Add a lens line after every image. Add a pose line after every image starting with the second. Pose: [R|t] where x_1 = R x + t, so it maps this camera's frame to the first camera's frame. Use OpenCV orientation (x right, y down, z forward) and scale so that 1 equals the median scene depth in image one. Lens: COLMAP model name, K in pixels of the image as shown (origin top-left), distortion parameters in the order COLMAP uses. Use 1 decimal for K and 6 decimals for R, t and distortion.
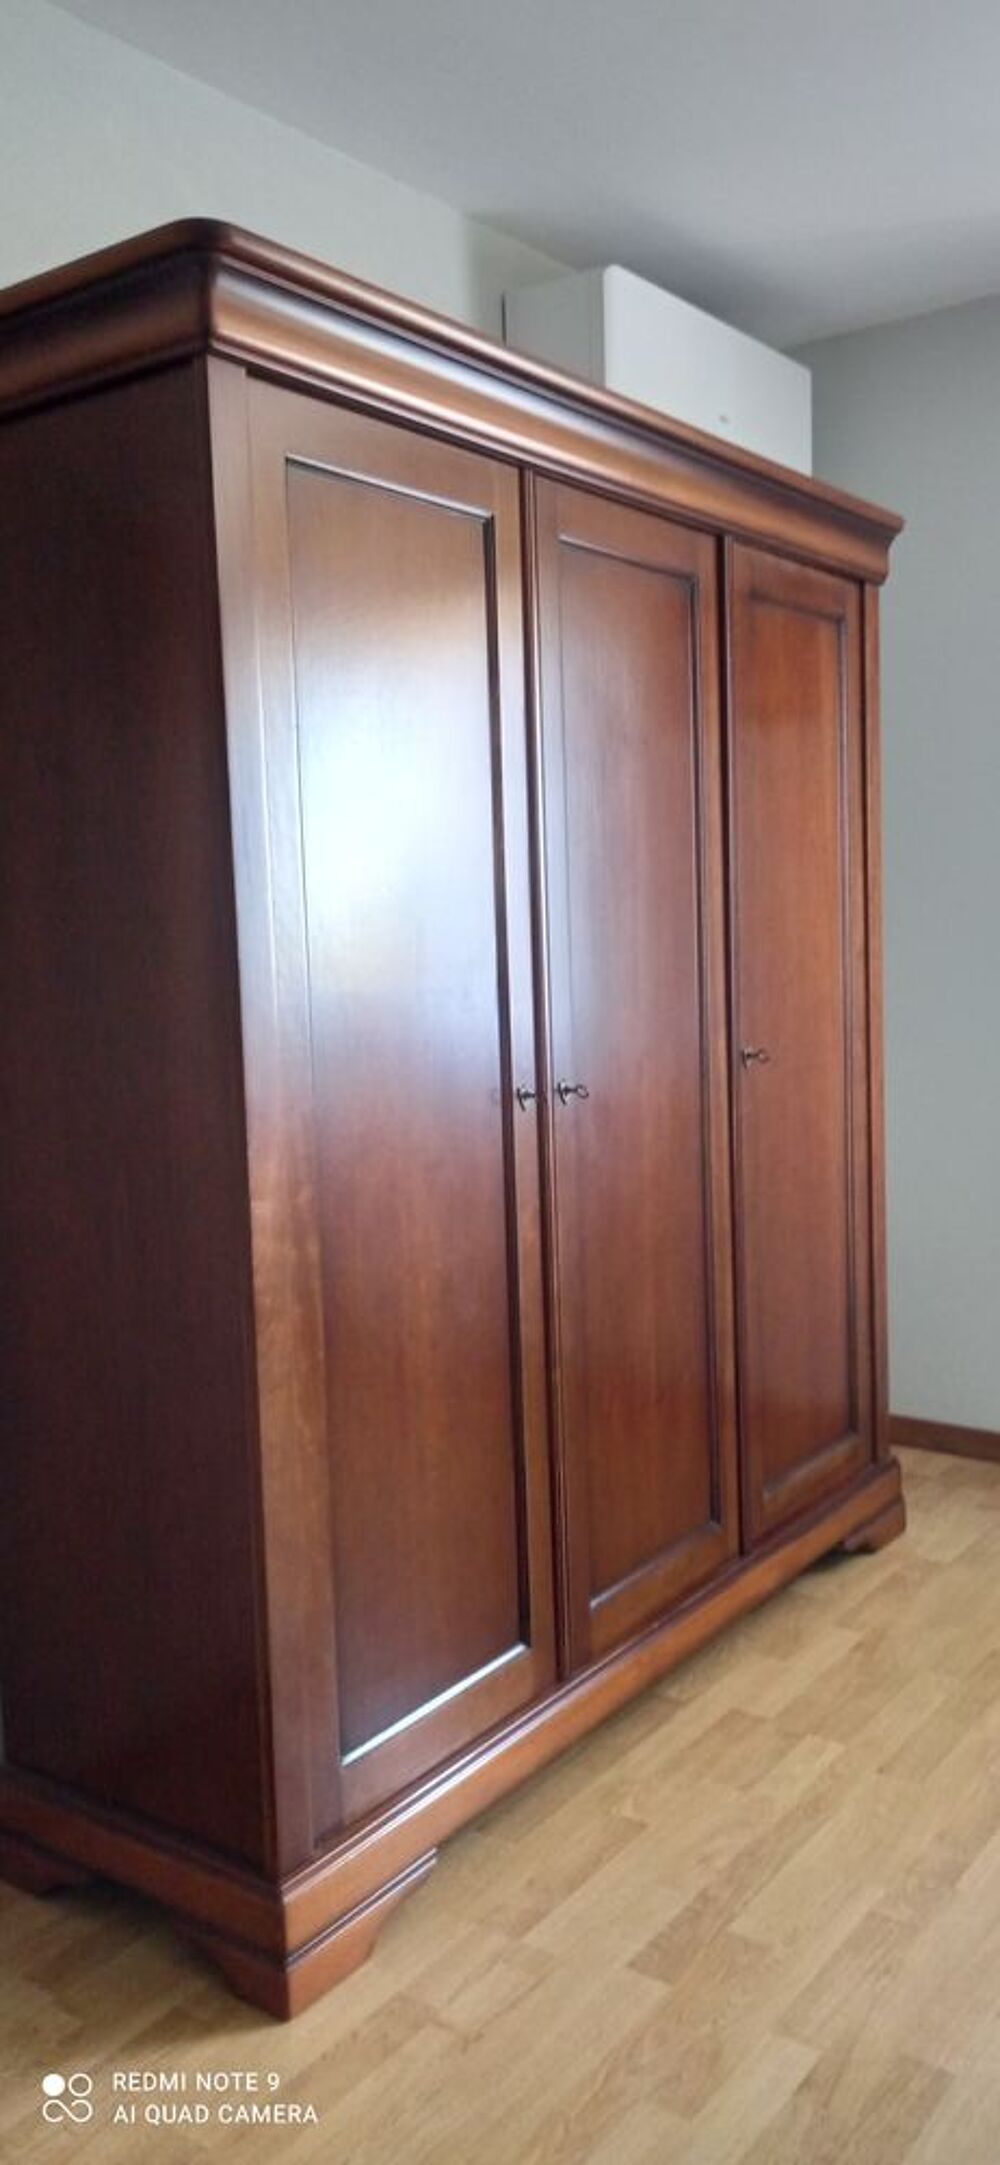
lens RADIAL K [[1665.2, 0, 500.0], [0, 1665.2, 1082.5], [0, 0, 1]] dist [0.085003, -0.102482]
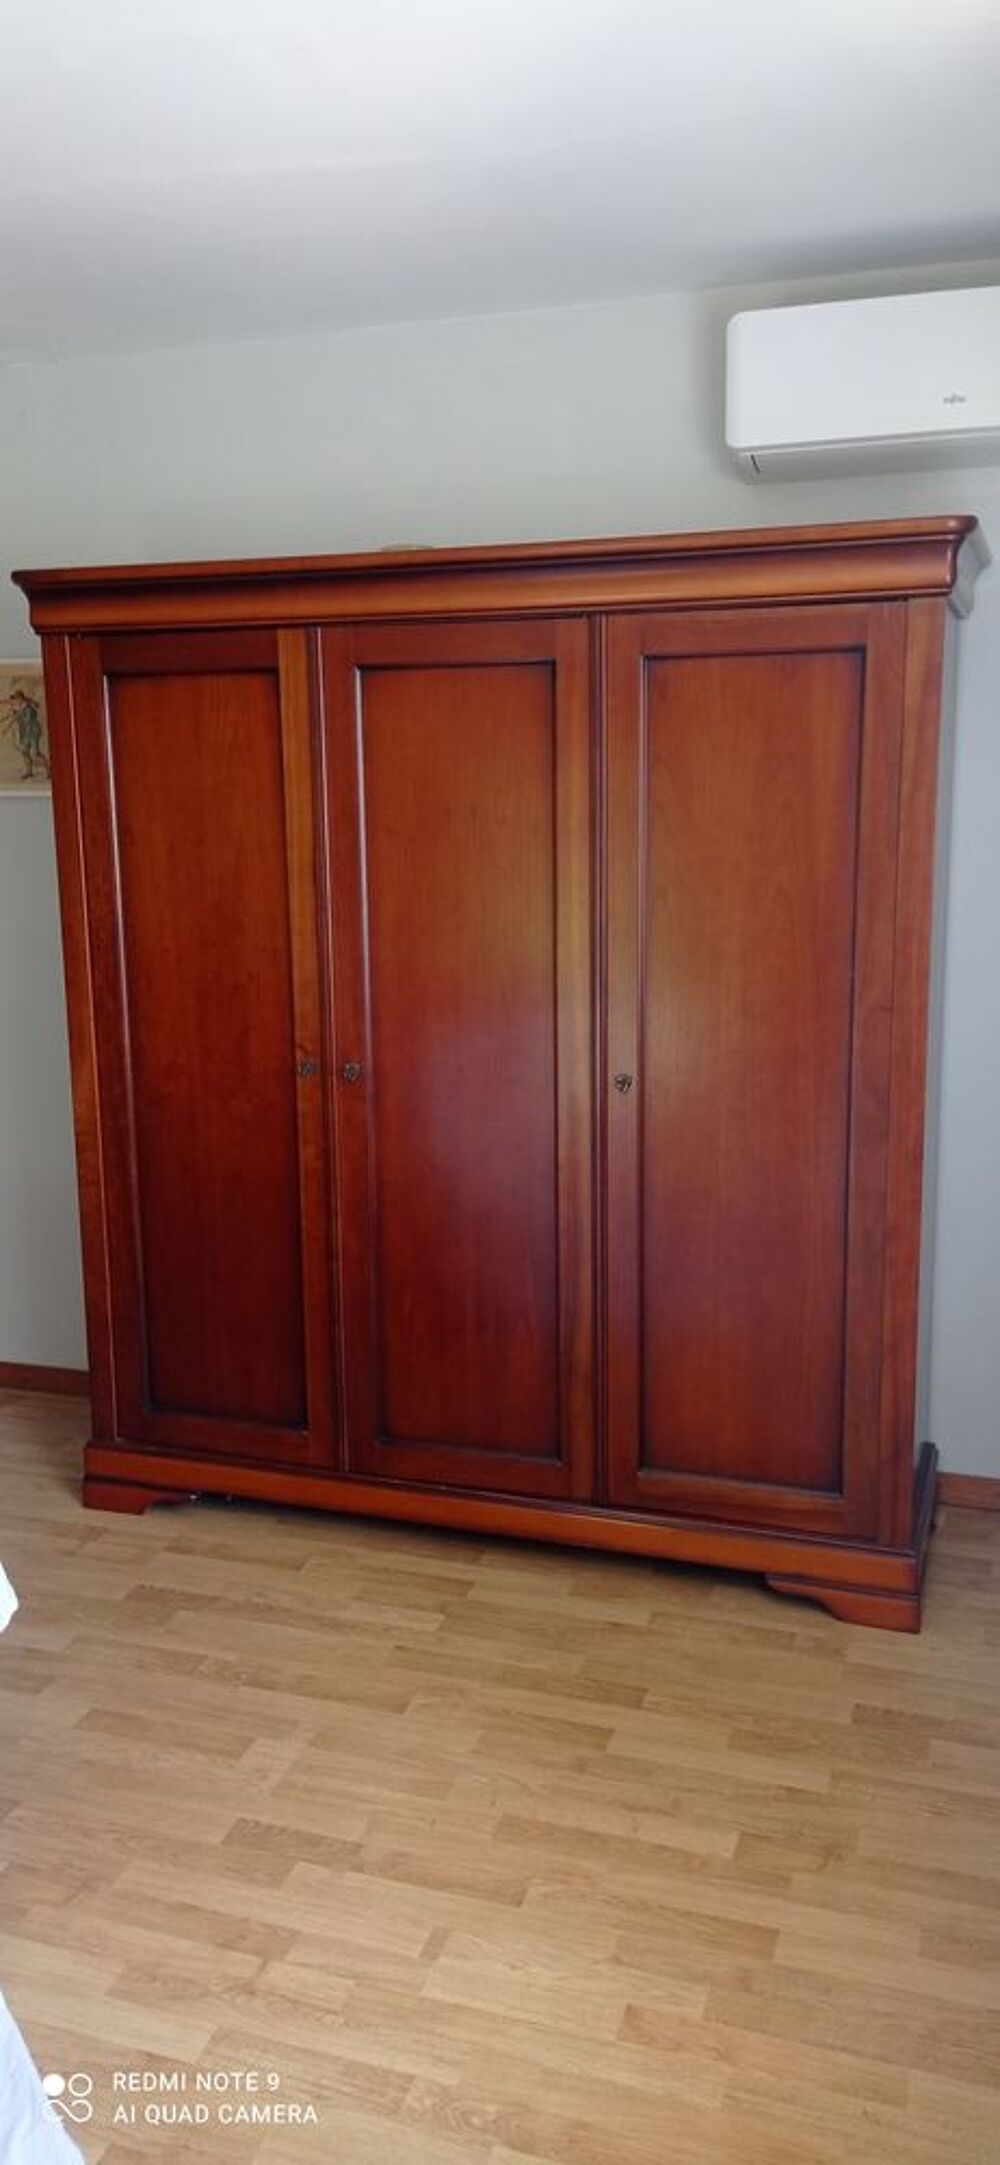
lens RADIAL K [[1683.4, 0, 500.0], [0, 1683.4, 1082.5], [0, 0, 1]] dist [0.173984, -0.286305]
pose [[0.289394, 0.222138, -0.931078, 1.345134], [-0.082373, 0.974871, 0.206983, -0.279070], [0.953659, 0.016796, 0.300420, 0.673676]]
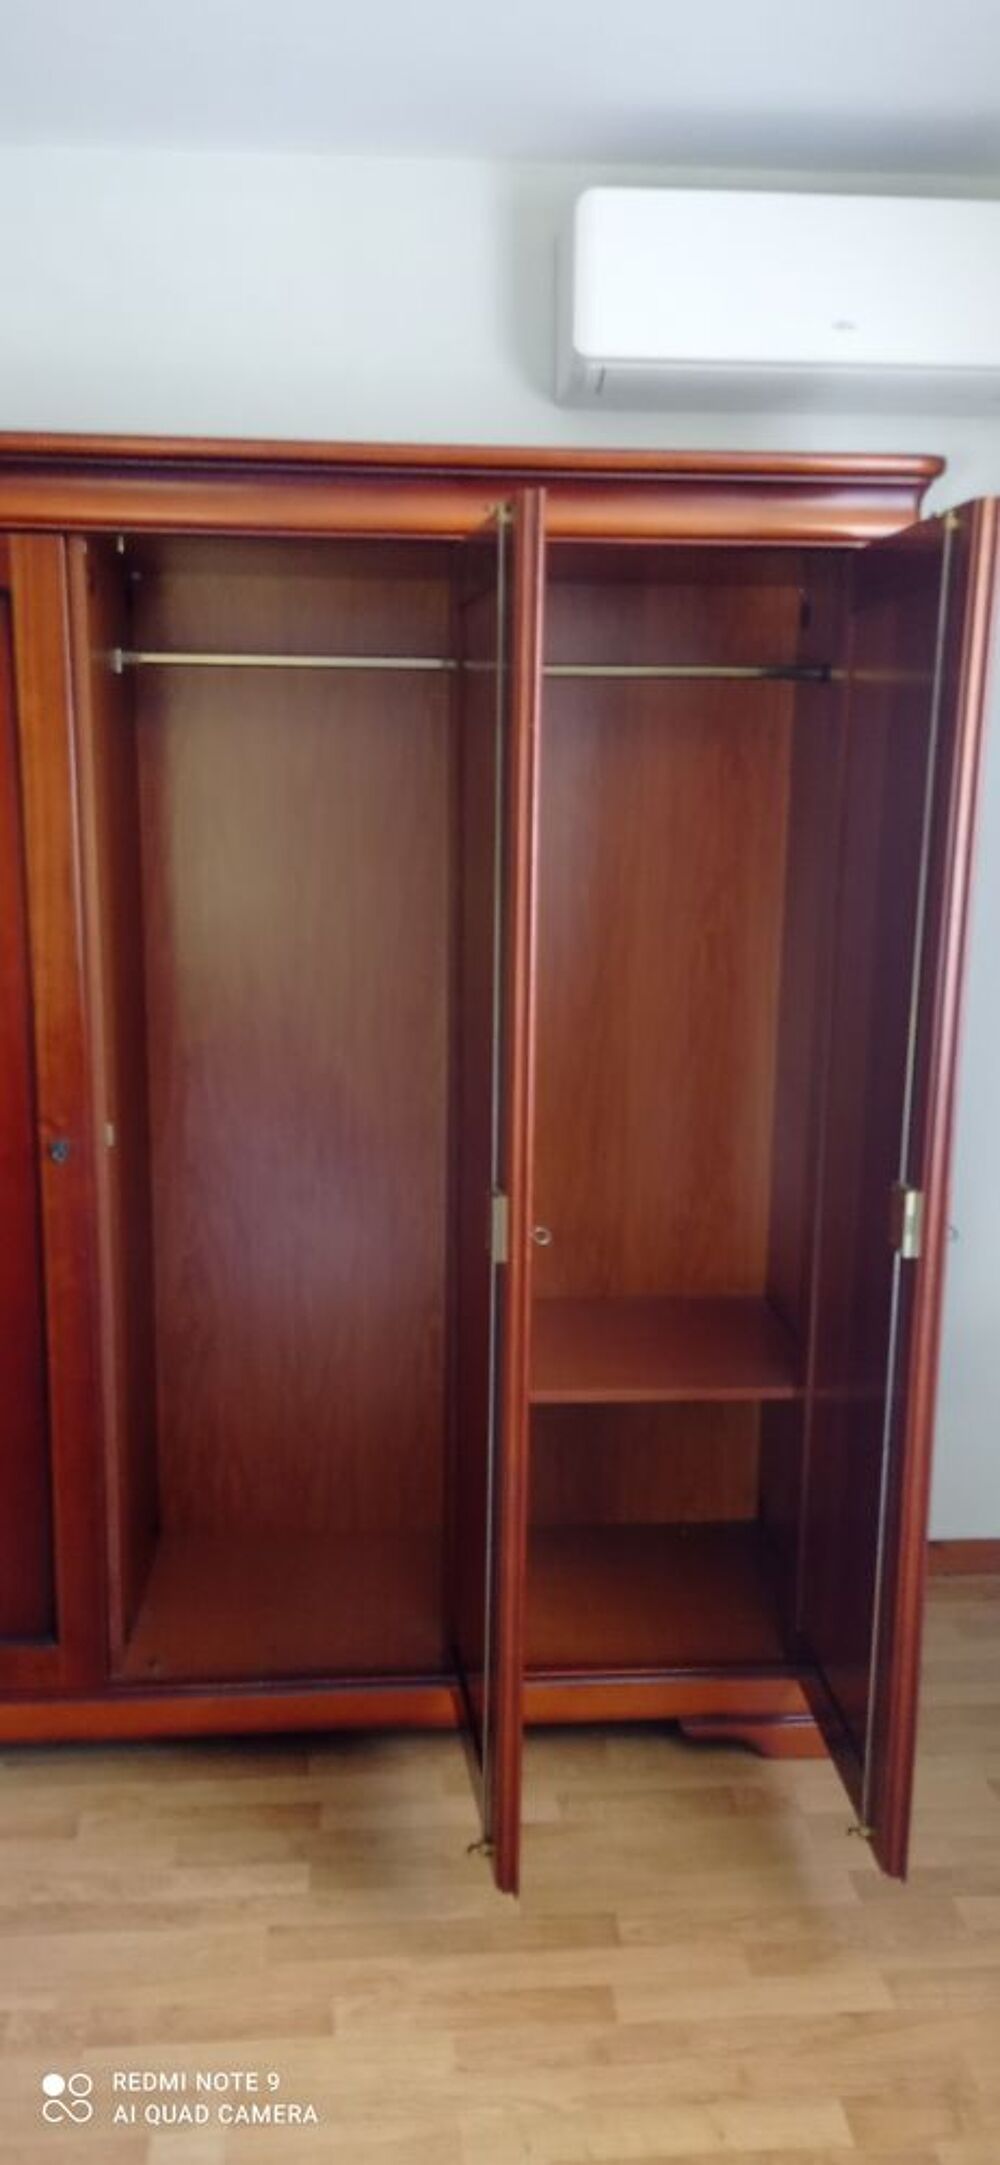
lens RADIAL K [[1665.2, 0, 500.0], [0, 1665.2, 1082.5], [0, 0, 1]] dist [0.085003, -0.102482]
pose [[0.642113, 0.205802, -0.738469, 0.900131], [-0.107032, 0.977924, 0.179469, -0.235788], [0.759102, -0.036199, 0.649965, 0.495768]]
